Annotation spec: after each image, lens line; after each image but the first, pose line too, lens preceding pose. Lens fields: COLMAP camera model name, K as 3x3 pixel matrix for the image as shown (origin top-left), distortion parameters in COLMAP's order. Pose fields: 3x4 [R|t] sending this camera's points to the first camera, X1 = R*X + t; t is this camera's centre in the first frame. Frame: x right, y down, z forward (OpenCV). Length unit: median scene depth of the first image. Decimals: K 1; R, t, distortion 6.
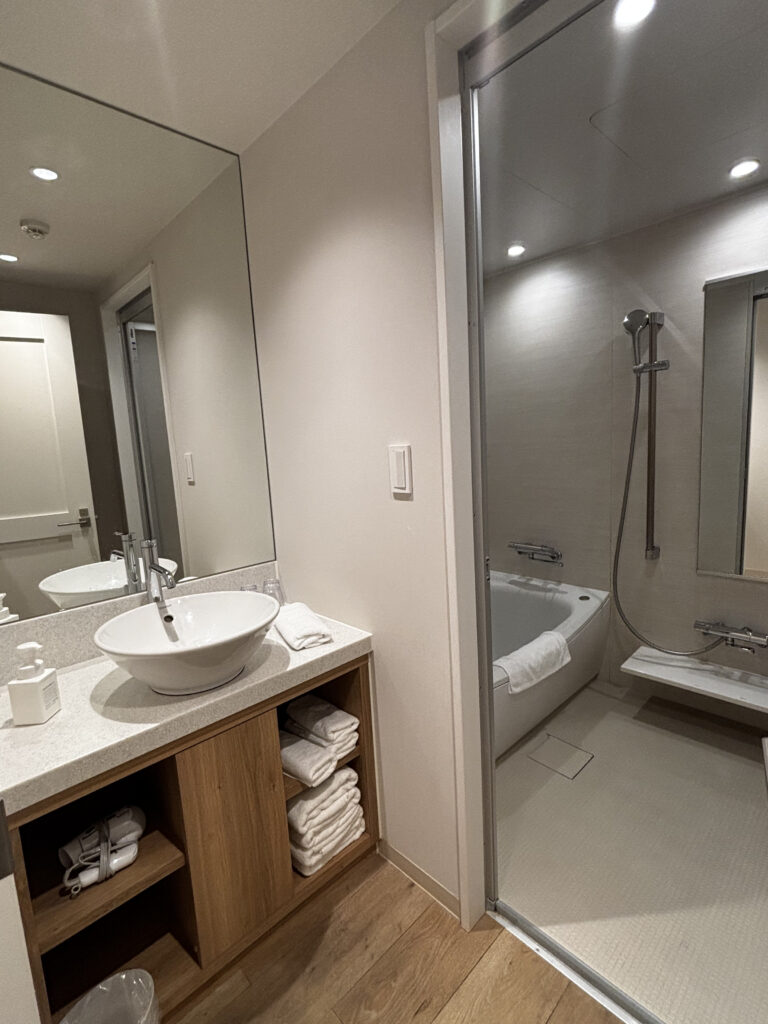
lens RADIAL K [[487.9, 0, 392.0], [0, 487.9, 506.6], [0, 0, 1]] dist [0.001585, 0.000845]
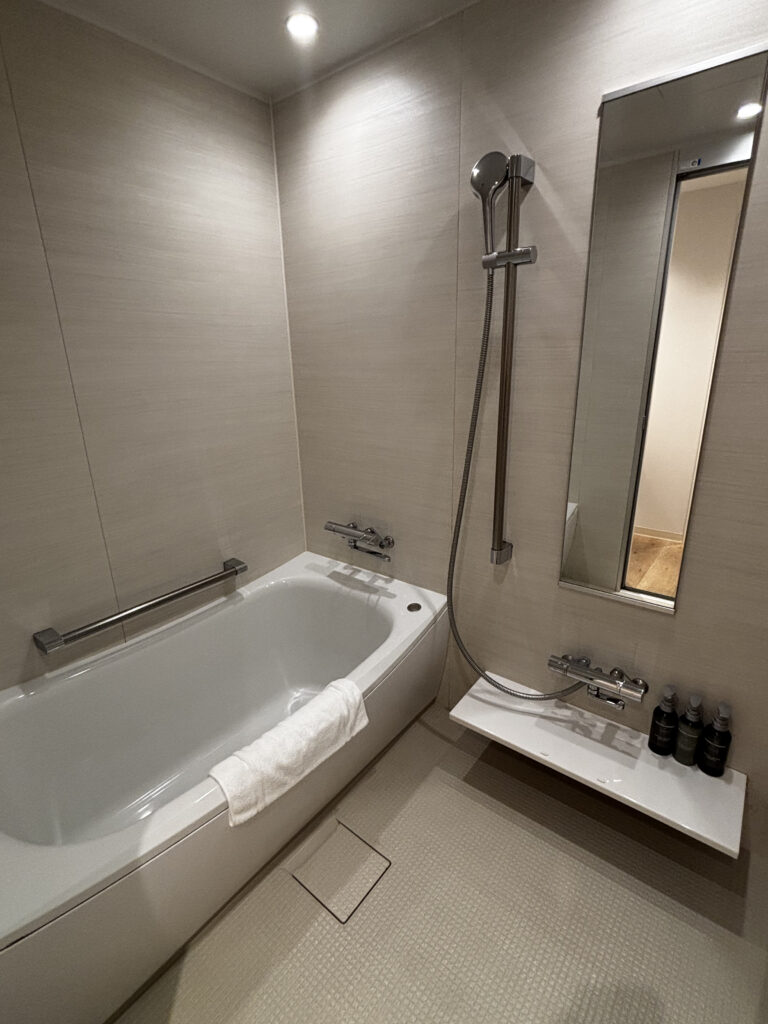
lens RADIAL K [[487.9, 0, 374.6], [0, 487.9, 512.0], [0, 0, 1]] dist [0.001585, 0.000845]
pose [[0.992722, -0.016295, 0.119325, 0.282535], [-0.003426, 0.986581, 0.163234, -0.073073], [-0.120384, -0.162455, 0.979345, 0.371174]]
